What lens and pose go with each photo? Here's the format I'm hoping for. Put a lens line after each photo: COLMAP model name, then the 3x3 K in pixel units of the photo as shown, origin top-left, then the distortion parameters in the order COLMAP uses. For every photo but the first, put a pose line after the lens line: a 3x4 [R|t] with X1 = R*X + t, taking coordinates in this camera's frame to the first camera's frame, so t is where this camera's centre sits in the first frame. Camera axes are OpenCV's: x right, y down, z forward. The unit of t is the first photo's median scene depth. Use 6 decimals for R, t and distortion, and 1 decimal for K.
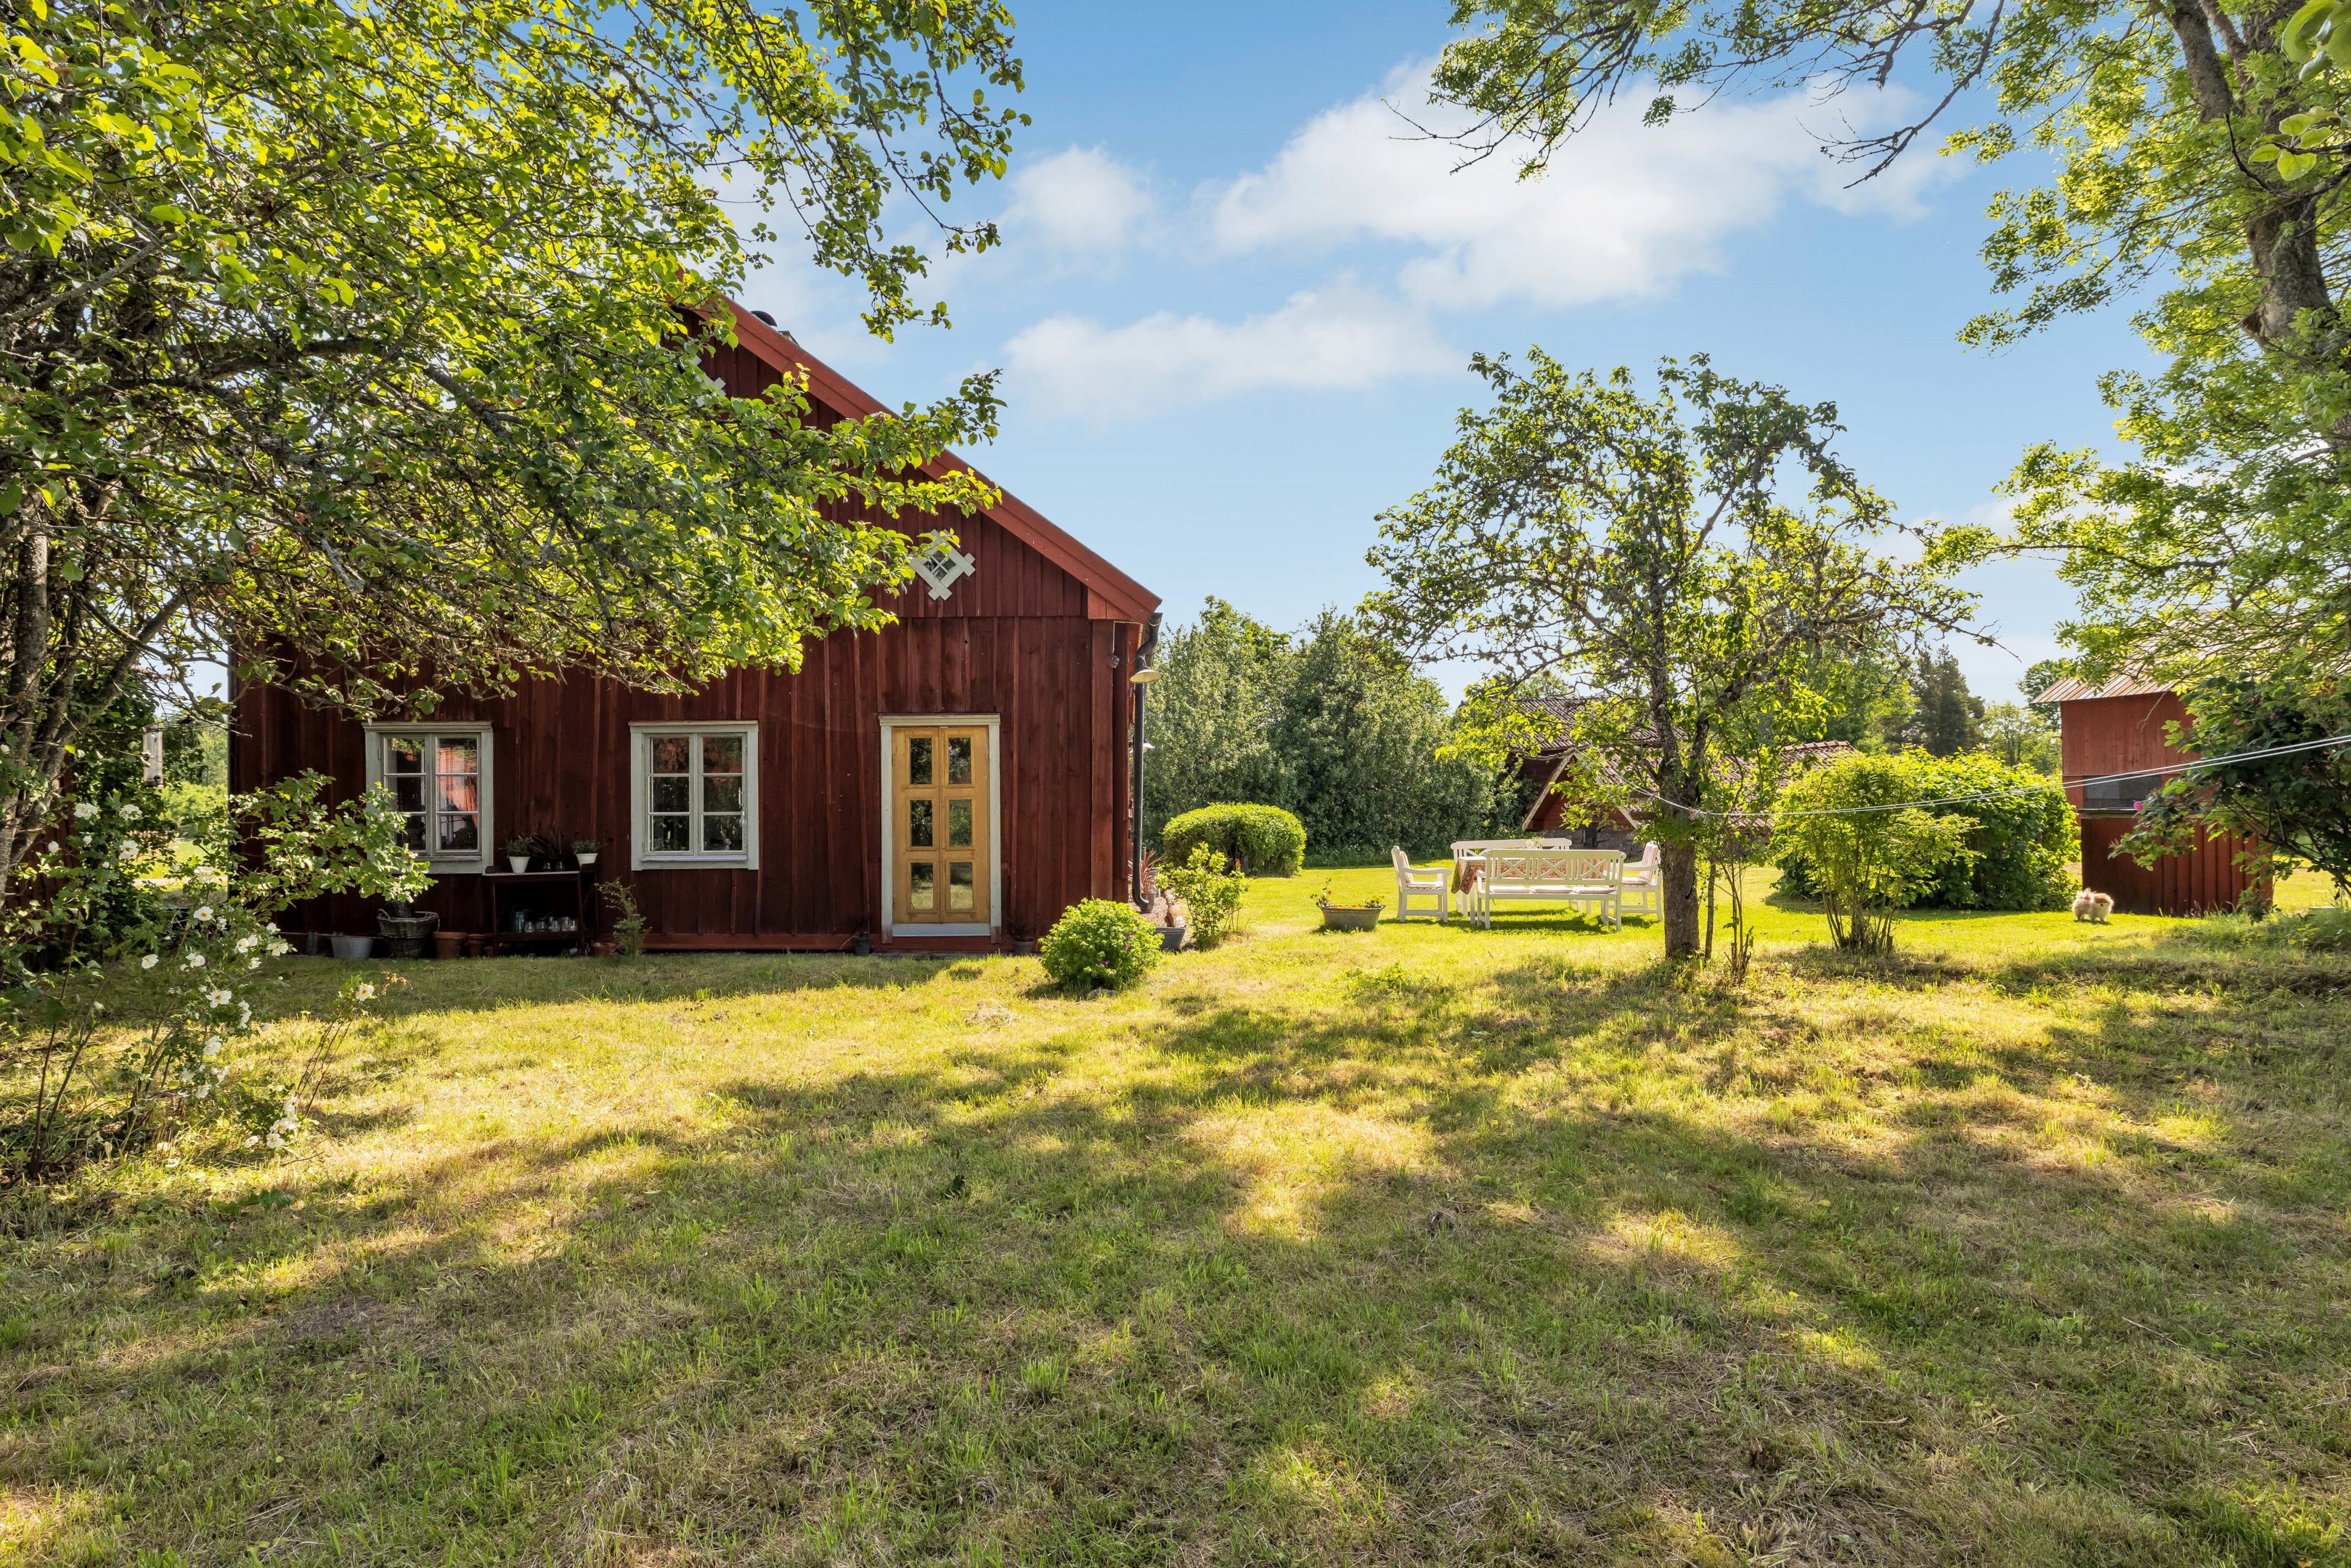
lens RADIAL K [[1352.0, 0, 1175.8], [0, 1352.0, 792.8], [0, 0, 1]] dist [-0.000689, -0.000014]
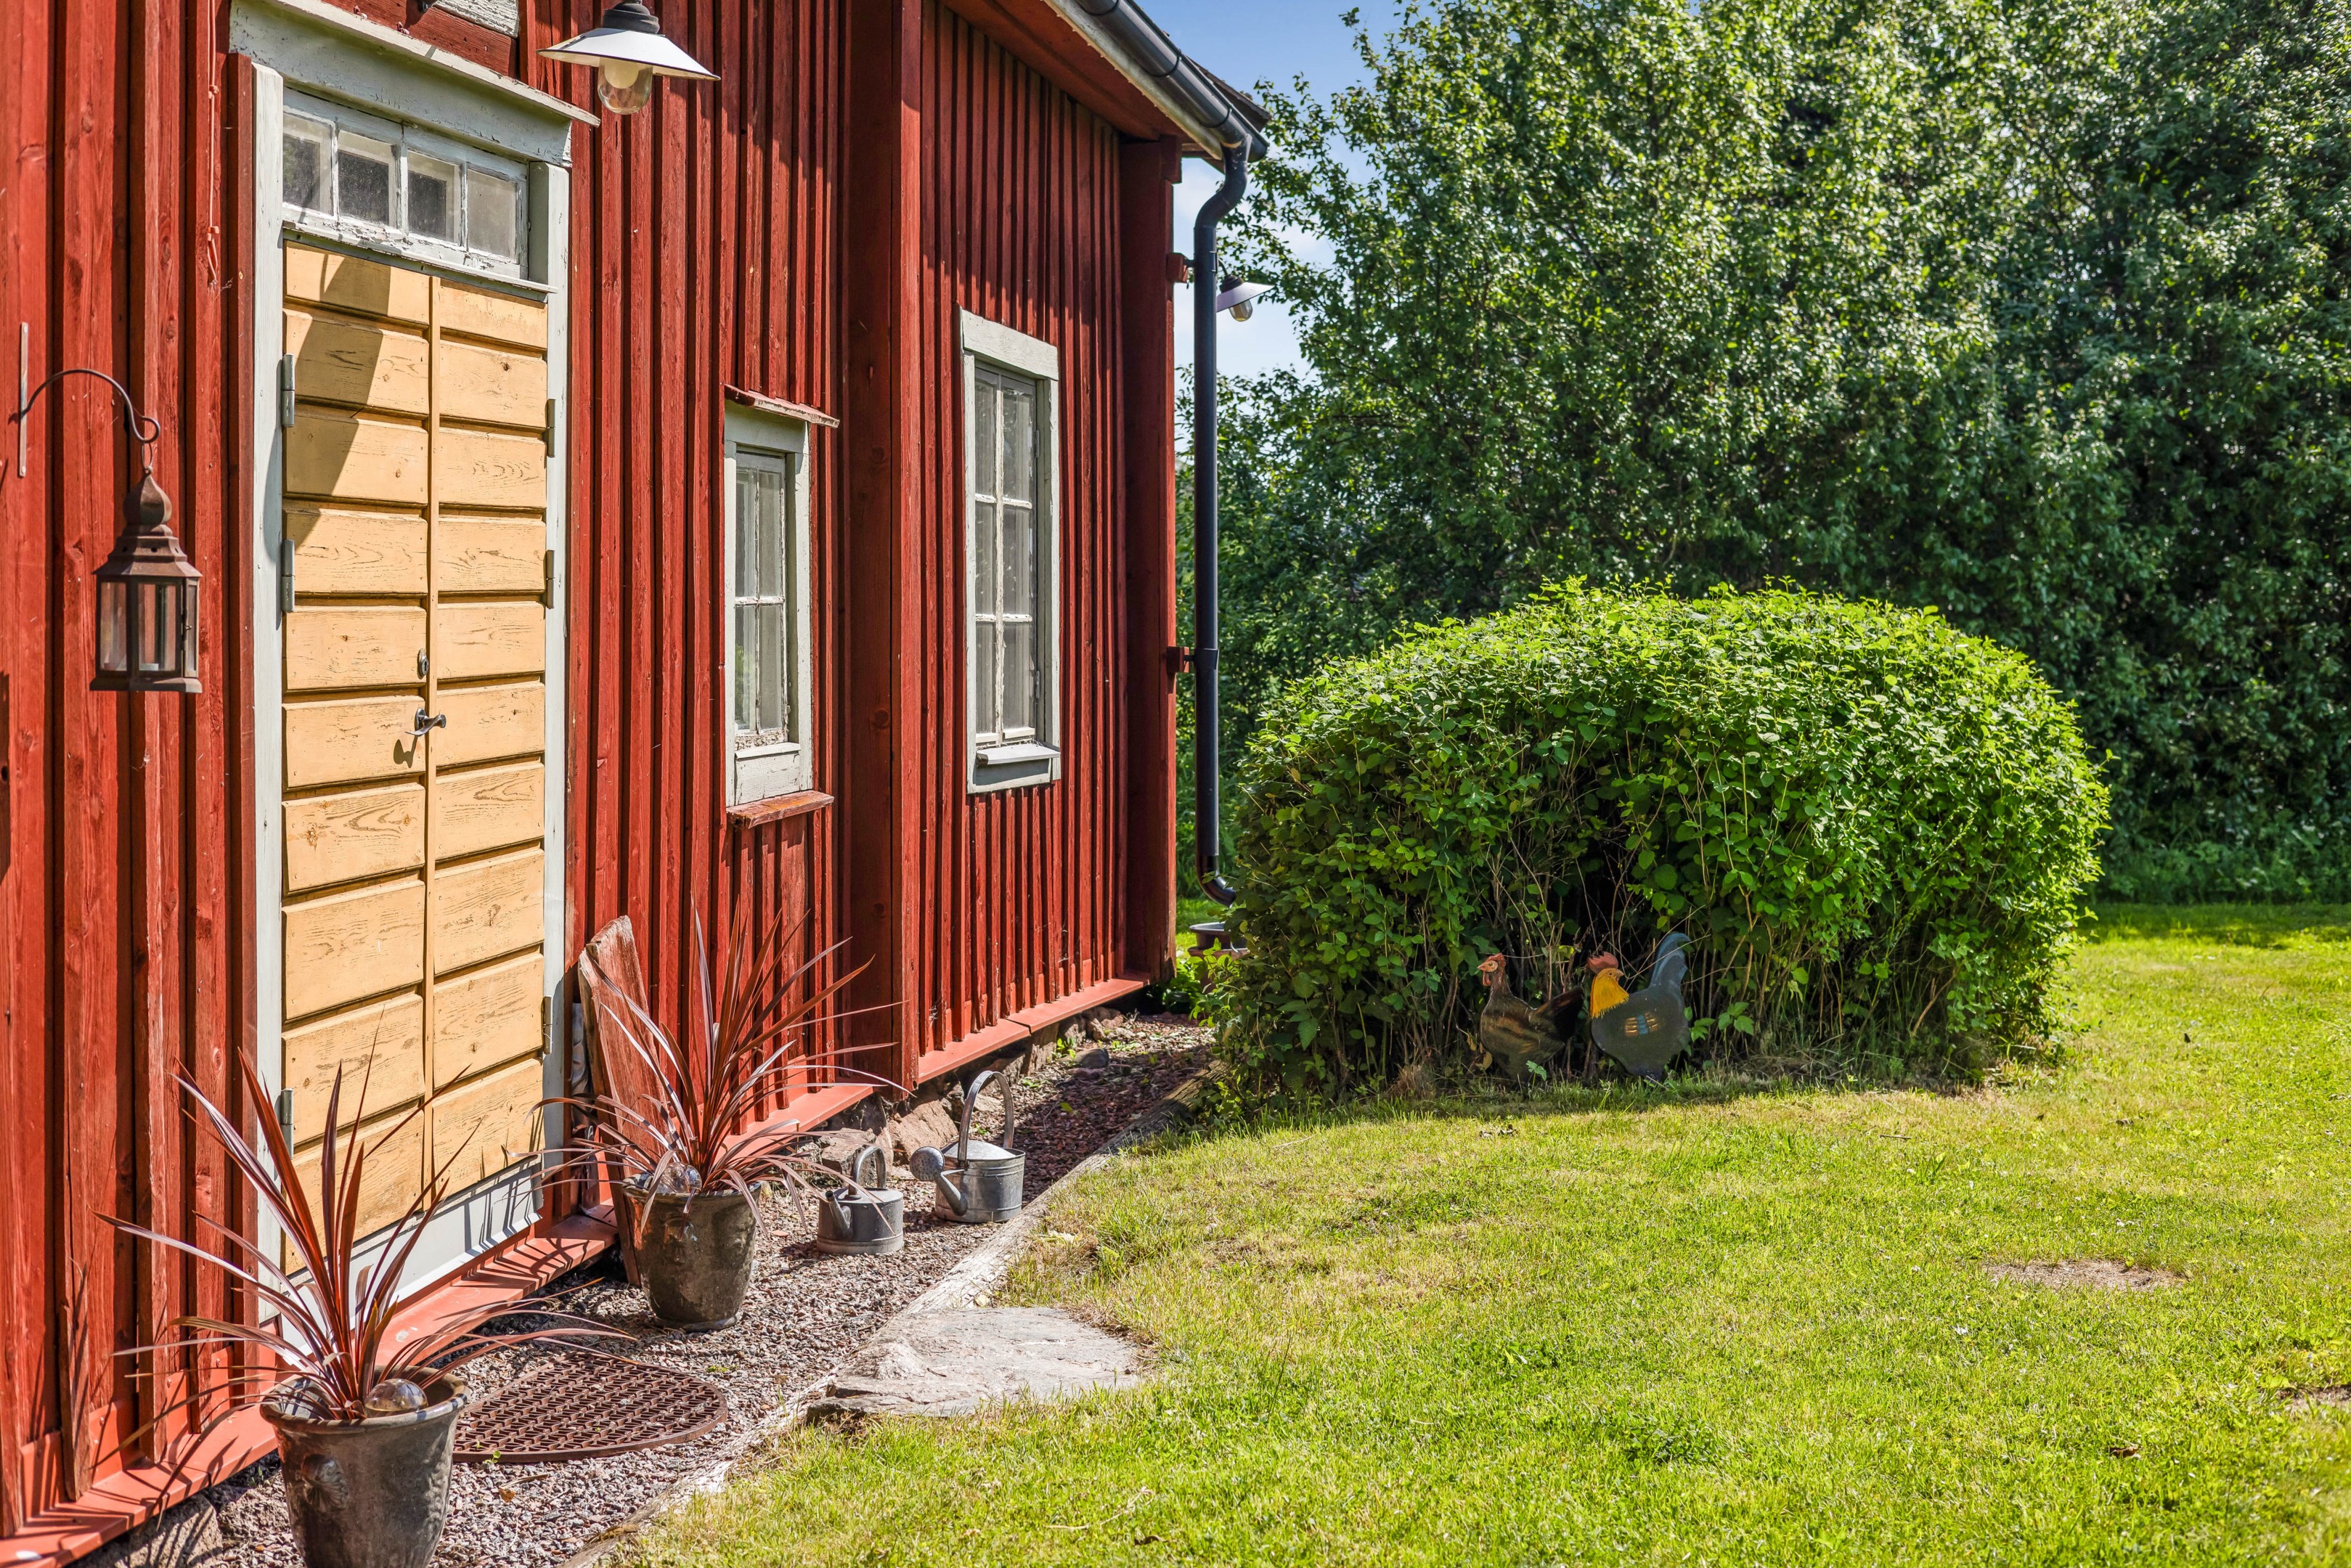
lens RADIAL K [[3323.4, 0, 1174.6], [0, 3323.4, 780.6], [0, 0, 1]] dist [-0.018306, 0.000000]
pose [[0.978407, 0.031957, -0.204201, 0.069761], [-0.019102, 0.997727, 0.064614, 0.007092], [0.205802, -0.059318, 0.976794, 0.611848]]
